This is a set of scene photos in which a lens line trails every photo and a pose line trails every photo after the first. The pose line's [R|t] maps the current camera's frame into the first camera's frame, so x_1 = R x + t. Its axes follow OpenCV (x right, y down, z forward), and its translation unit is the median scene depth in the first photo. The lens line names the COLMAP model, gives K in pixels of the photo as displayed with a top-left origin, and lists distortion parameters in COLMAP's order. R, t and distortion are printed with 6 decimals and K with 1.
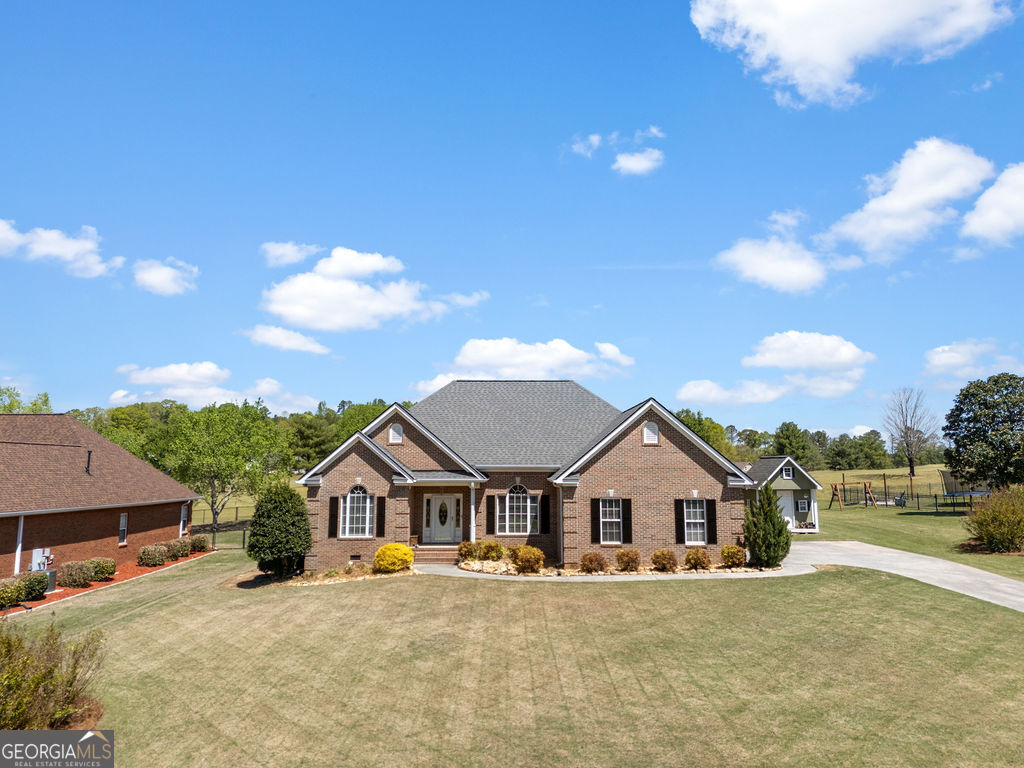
lens RADIAL K [[746.9, 0, 511.0], [0, 746.9, 382.3], [0, 0, 1]] dist [0.079165, -0.081695]
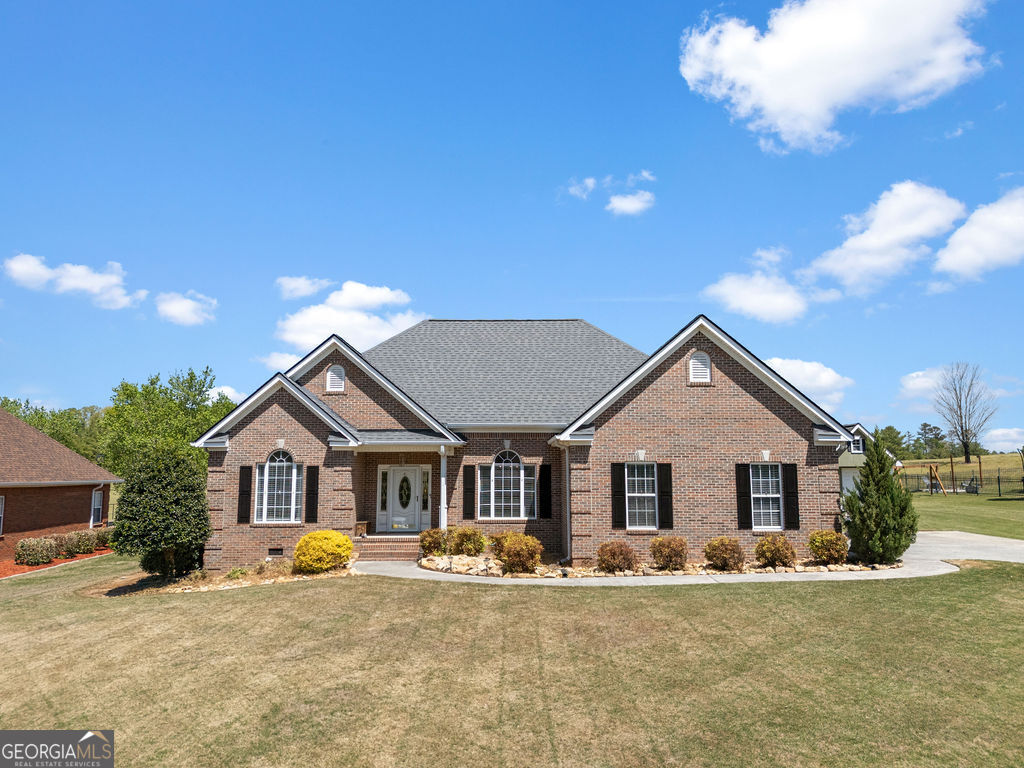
lens RADIAL K [[752.7, 0, 511.3], [0, 752.7, 383.8], [0, 0, 1]] dist [0.056105, -0.045889]
pose [[0.999974, -0.002796, -0.006623, 0.018920], [0.002803, 0.999996, 0.001029, 0.075211], [0.006620, -0.001047, 0.999978, 0.289998]]
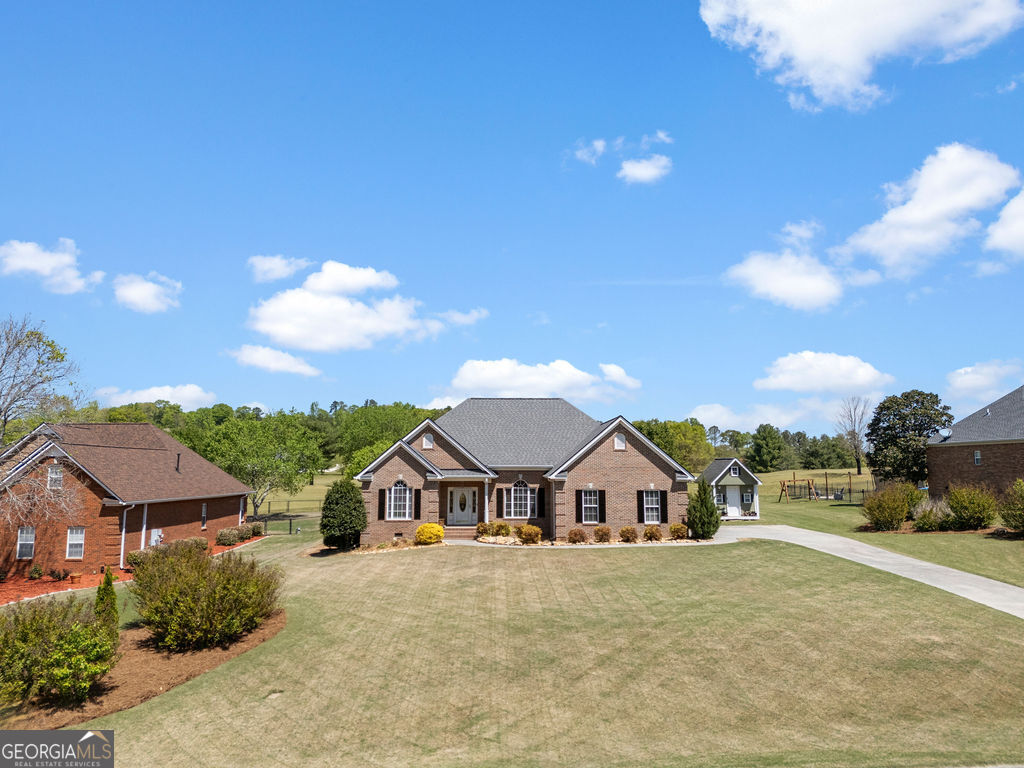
lens RADIAL K [[746.9, 0, 511.0], [0, 746.9, 382.3], [0, 0, 1]] dist [0.079165, -0.081695]
pose [[0.999879, 0.001888, 0.015466, -0.029320], [-0.001898, 0.999998, 0.000612, -0.037050], [-0.015464, -0.000641, 0.999880, -0.324499]]
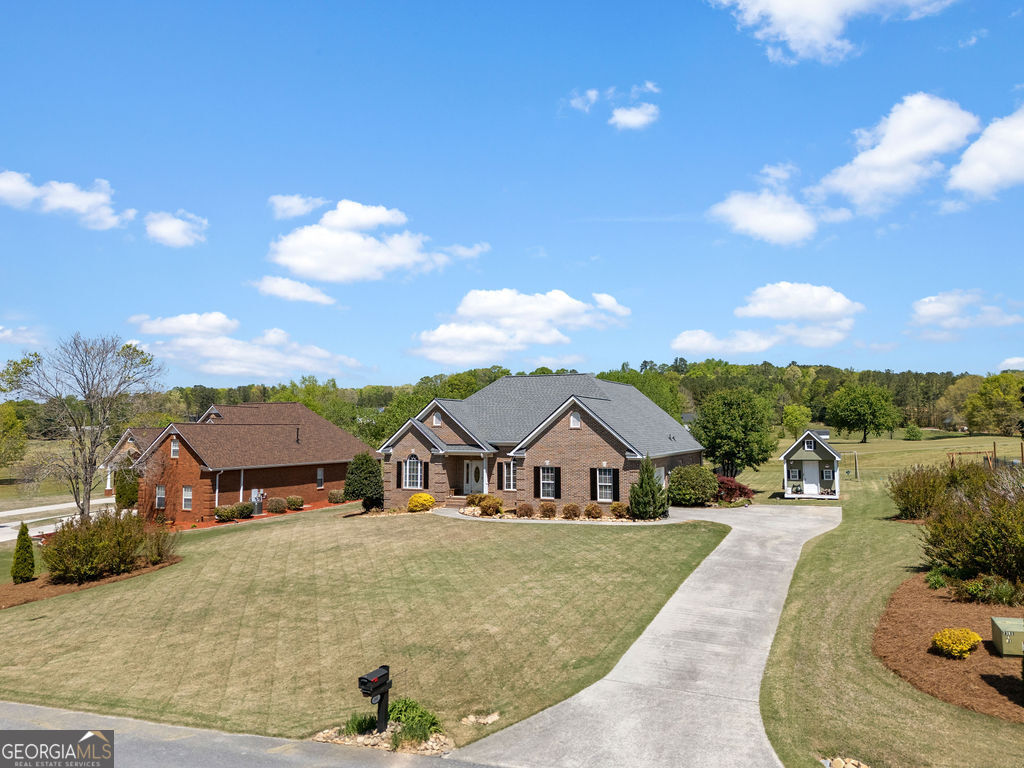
lens RADIAL K [[746.9, 0, 511.0], [0, 746.9, 382.3], [0, 0, 1]] dist [0.079165, -0.081695]
pose [[0.910422, -0.026713, -0.412817, 0.597469], [0.050502, 0.997626, 0.046821, -0.065926], [0.410586, -0.063475, 0.909610, -0.268824]]
